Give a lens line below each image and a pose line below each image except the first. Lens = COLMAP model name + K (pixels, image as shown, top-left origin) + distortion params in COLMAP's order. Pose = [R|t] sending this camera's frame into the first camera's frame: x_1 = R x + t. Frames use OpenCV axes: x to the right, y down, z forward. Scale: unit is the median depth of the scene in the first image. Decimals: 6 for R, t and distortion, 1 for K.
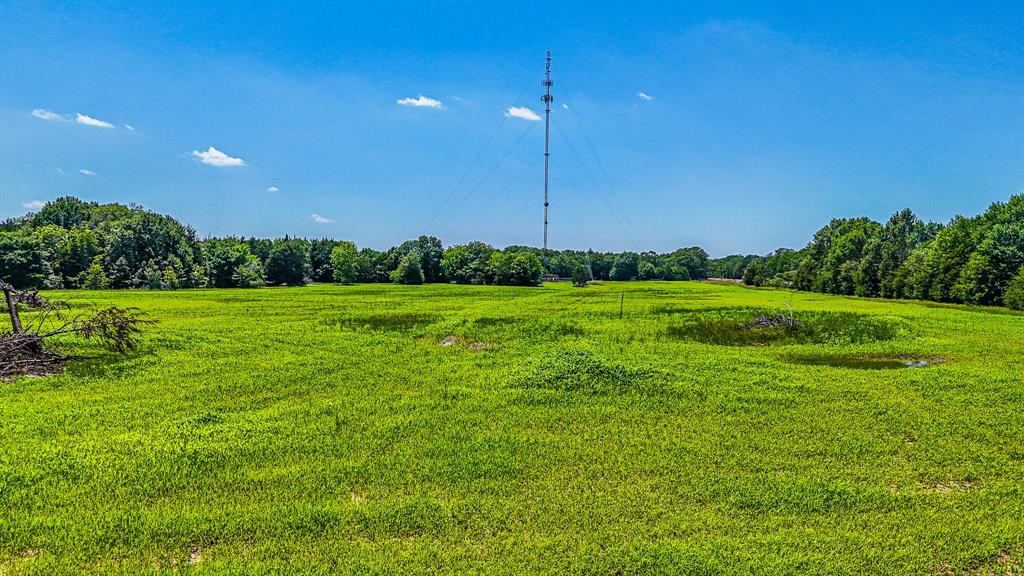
lens RADIAL K [[746.8, 0, 507.9], [0, 746.8, 273.2], [0, 0, 1]] dist [0.067702, -0.058748]
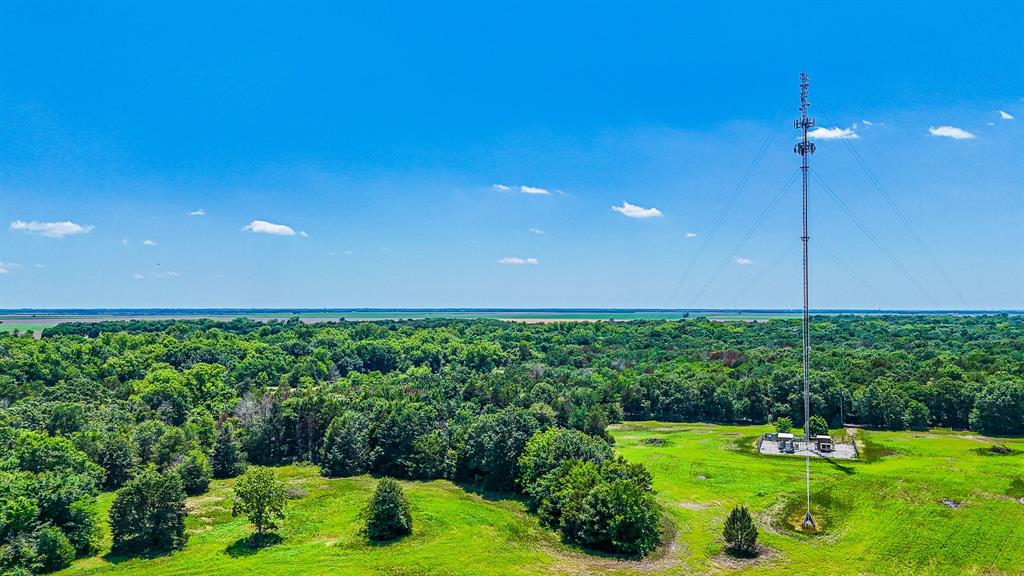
lens RADIAL K [[746.8, 0, 507.9], [0, 746.8, 273.2], [0, 0, 1]] dist [0.067702, -0.058748]
pose [[0.848316, -0.053647, -0.526766, 0.145487], [0.025036, 0.997805, -0.061300, -0.083154], [0.528898, 0.038814, 0.847797, 0.292764]]
